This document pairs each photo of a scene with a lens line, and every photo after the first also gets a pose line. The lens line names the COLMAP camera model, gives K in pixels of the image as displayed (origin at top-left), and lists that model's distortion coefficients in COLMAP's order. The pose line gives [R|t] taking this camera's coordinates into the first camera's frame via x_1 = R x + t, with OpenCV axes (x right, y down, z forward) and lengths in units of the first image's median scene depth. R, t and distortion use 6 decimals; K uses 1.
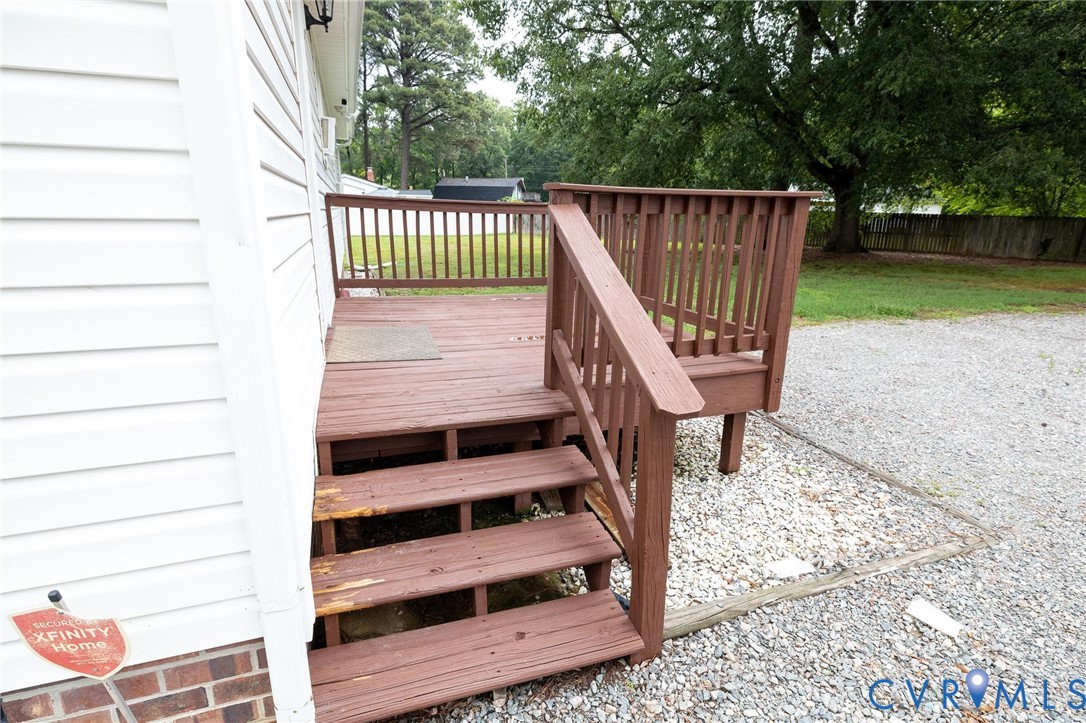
lens RADIAL K [[552.8, 0, 543.0], [0, 552.8, 361.5], [0, 0, 1]] dist [-0.002381, -0.000493]
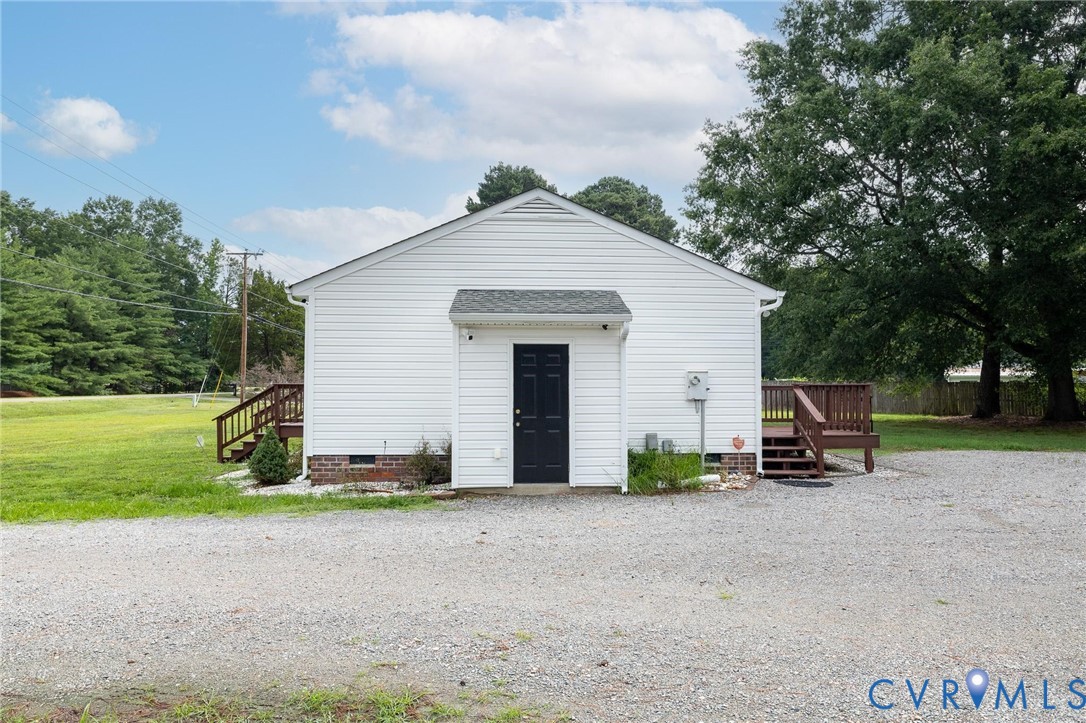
lens RADIAL K [[691.7, 0, 543.0], [0, 691.7, 361.5], [0, 0, 1]] dist [0.001760, 0.000982]
pose [[0.961232, -0.025164, -0.274589, -0.046197], [-0.058069, 0.955021, -0.290797, 0.145384], [0.269556, 0.295469, 0.916536, -0.550020]]
